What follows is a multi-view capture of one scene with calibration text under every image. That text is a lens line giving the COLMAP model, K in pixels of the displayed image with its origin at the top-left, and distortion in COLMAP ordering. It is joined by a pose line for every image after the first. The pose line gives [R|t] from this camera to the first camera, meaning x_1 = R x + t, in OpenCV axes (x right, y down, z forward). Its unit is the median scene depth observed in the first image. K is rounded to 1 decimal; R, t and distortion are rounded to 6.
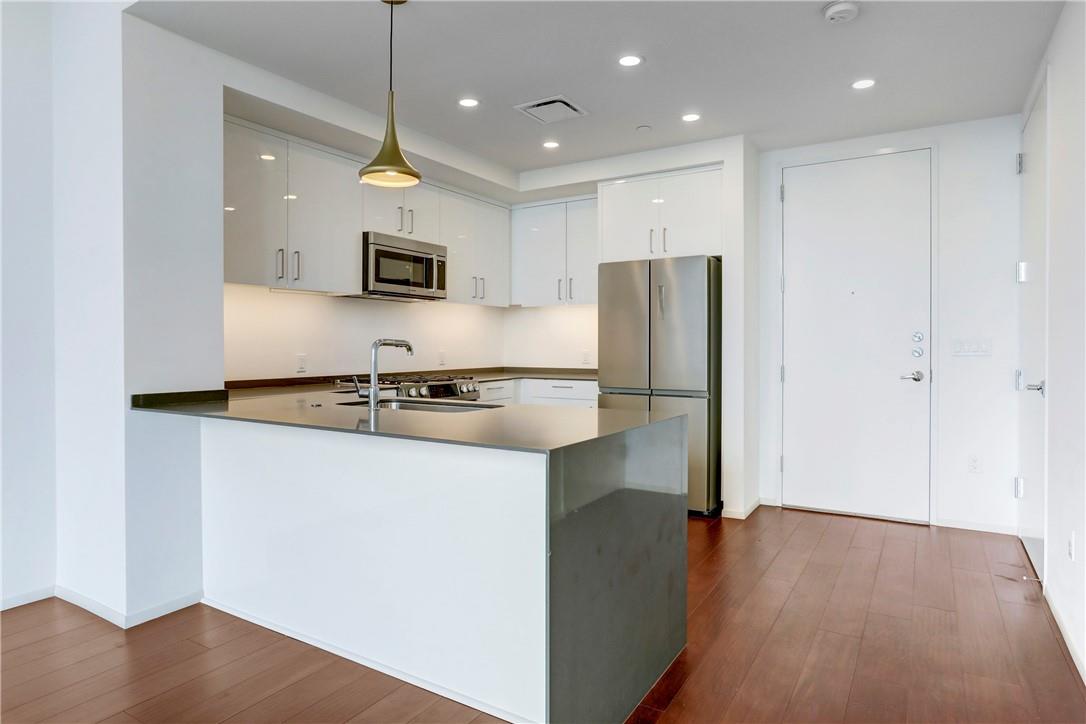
lens RADIAL K [[642.7, 0, 542.3], [0, 642.7, 356.3], [0, 0, 1]] dist [0.000105, 0.000337]
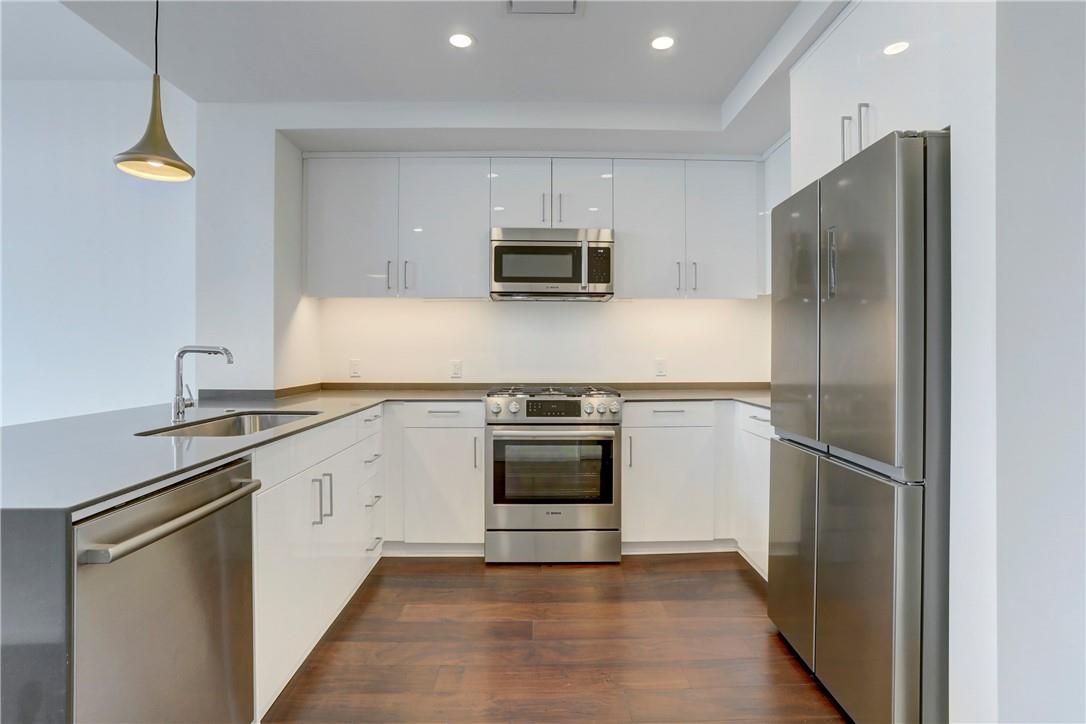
lens RADIAL K [[537.6, 0, 551.4], [0, 537.6, 338.4], [0, 0, 1]] dist [-0.018775, 0.002796]
pose [[0.539457, -0.012433, -0.841922, 0.405522], [-0.017249, 0.999518, -0.025813, -0.016239], [0.841837, 0.028447, 0.538982, 0.625949]]
